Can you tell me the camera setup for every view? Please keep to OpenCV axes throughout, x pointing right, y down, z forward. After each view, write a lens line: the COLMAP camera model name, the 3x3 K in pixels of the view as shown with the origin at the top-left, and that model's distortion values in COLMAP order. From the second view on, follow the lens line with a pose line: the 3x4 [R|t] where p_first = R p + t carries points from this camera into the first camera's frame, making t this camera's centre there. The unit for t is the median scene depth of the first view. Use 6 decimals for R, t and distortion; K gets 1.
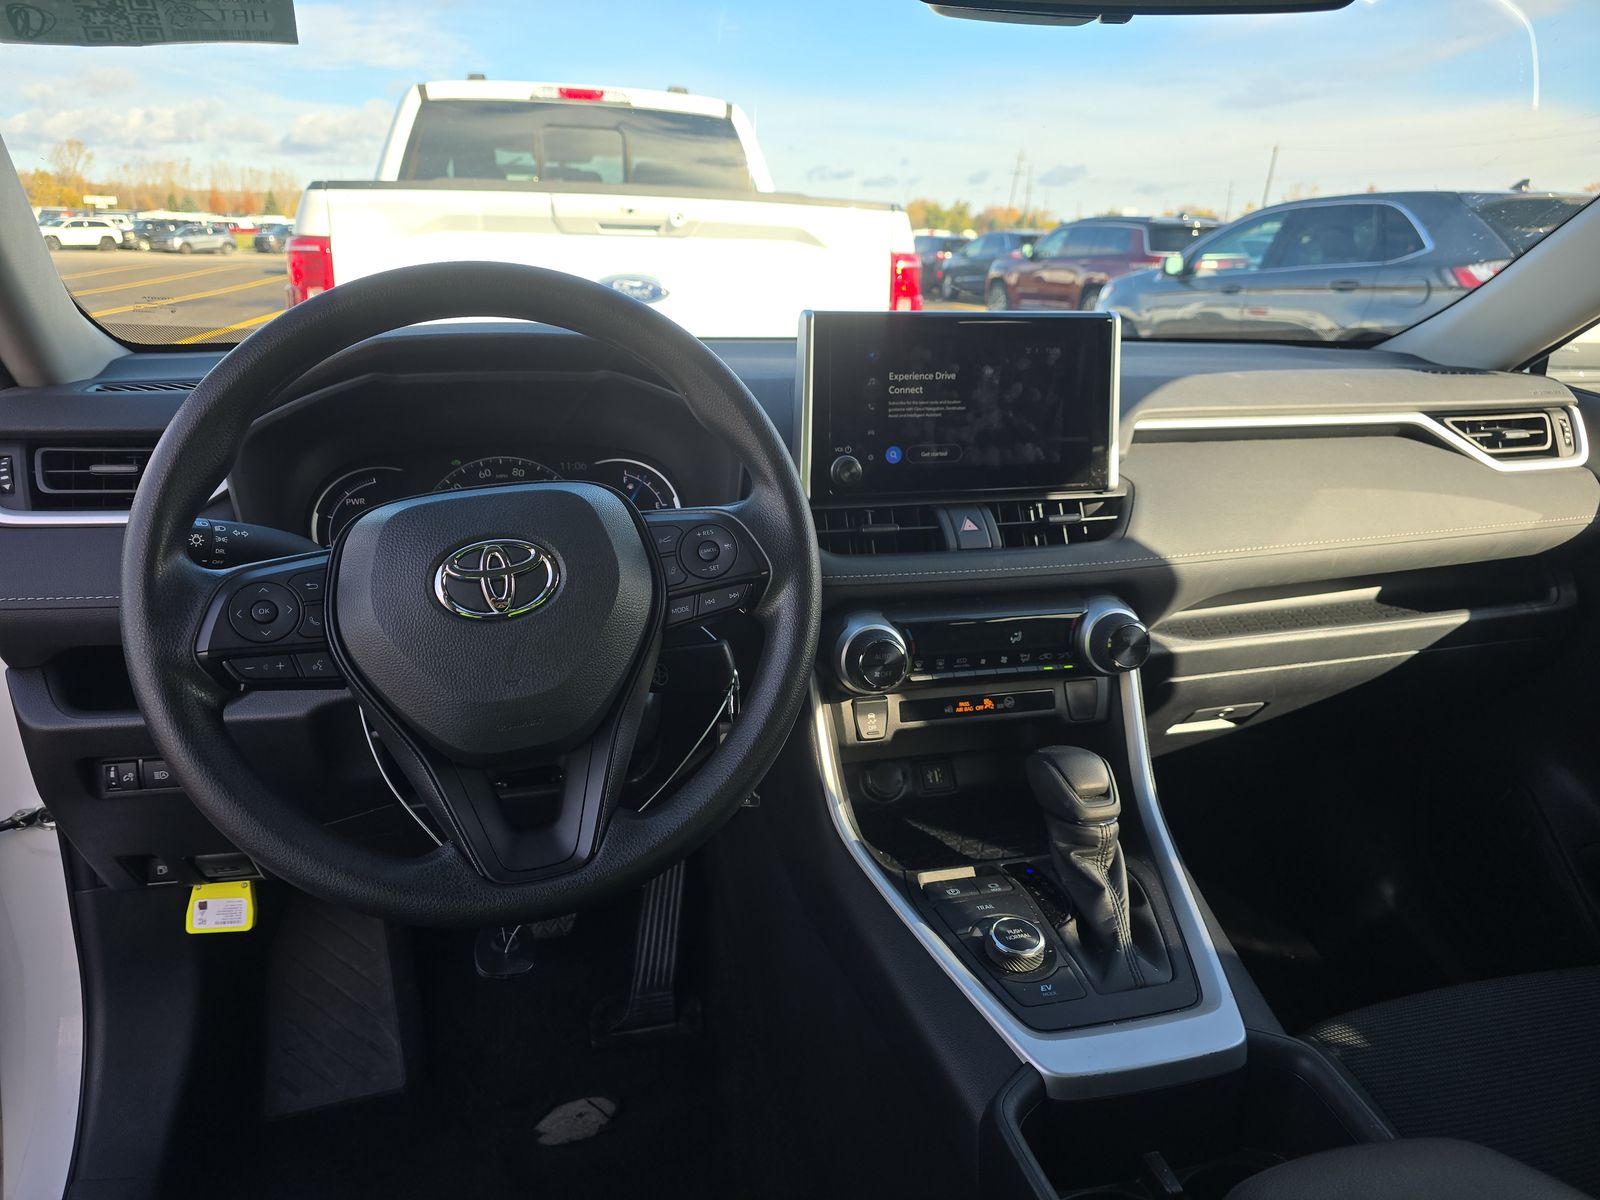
lens RADIAL K [[1072.1, 0, 801.3], [0, 1072.1, 583.3], [0, 0, 1]] dist [0.080701, -0.102951]
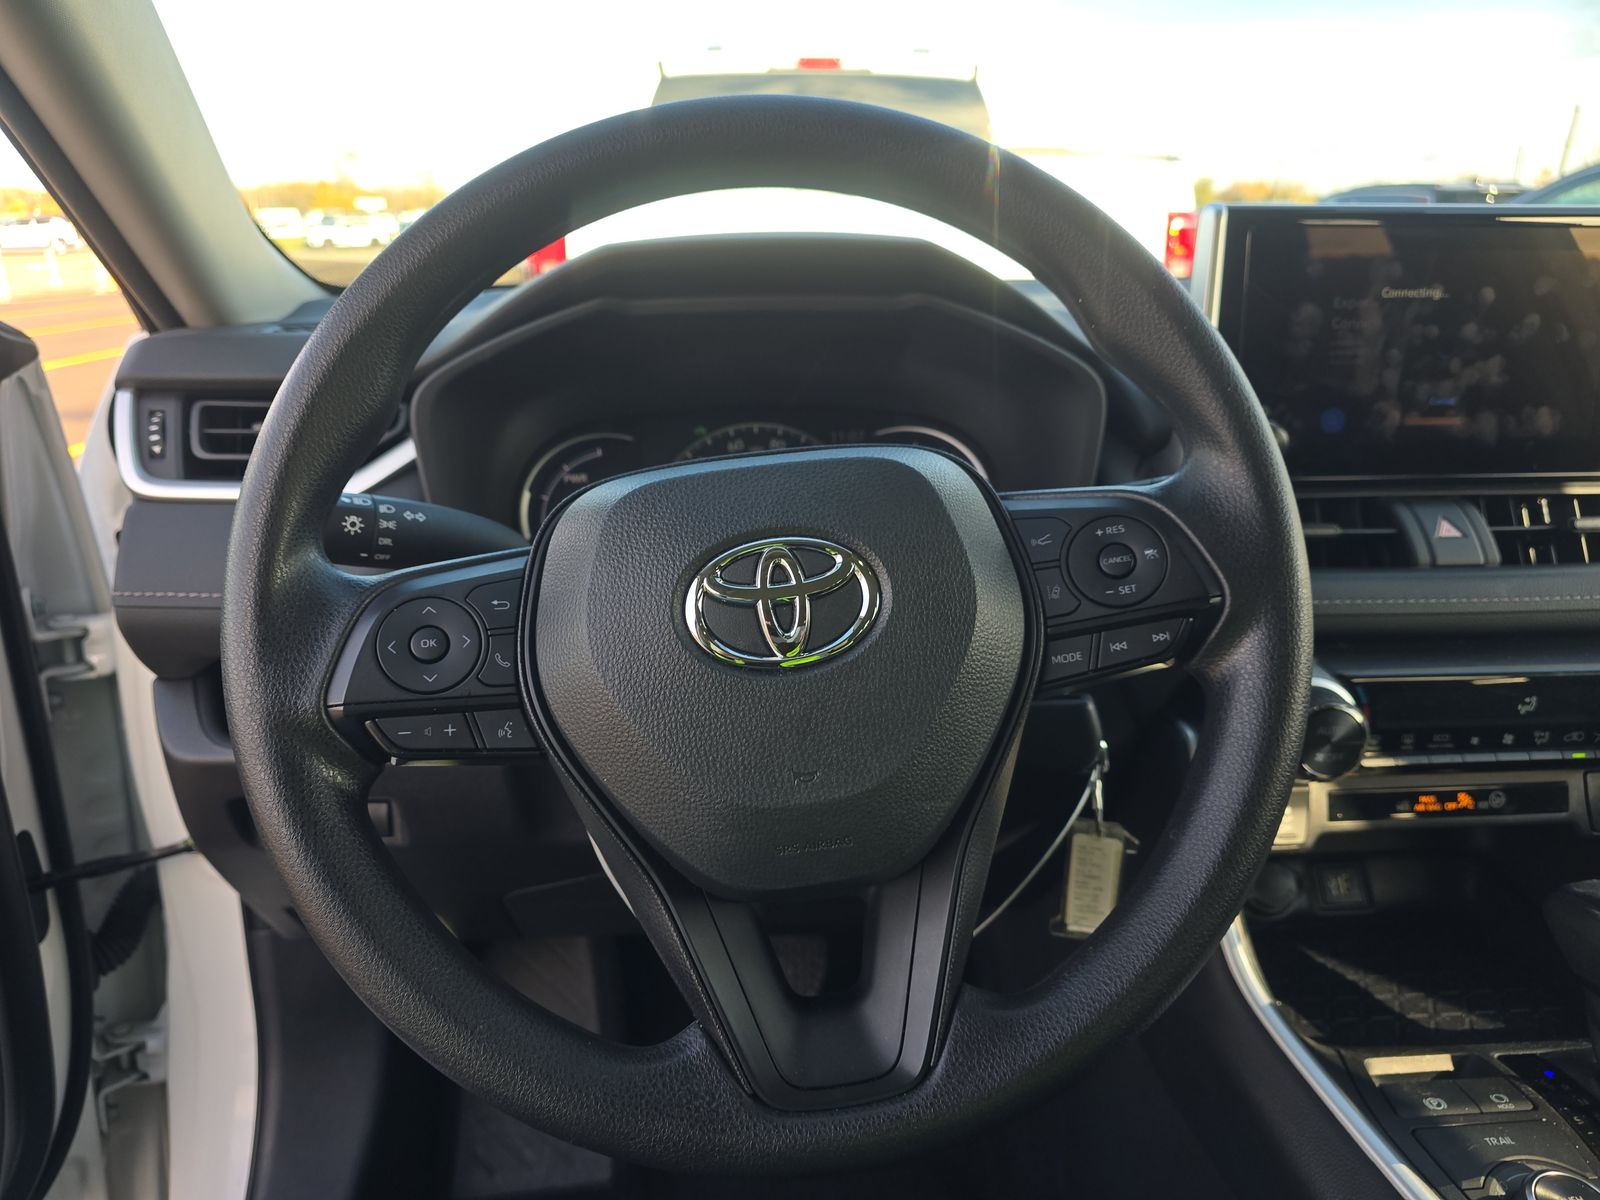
lens RADIAL K [[1069.6, 0, 800.0], [0, 1069.6, 600.0], [0, 0, 1]] dist [-0.003594, 0.000035]
pose [[0.981705, 0.038886, -0.186396, -0.122895], [-0.034438, 0.999041, 0.027043, -0.016657], [0.187268, -0.020129, 0.982103, 0.315359]]
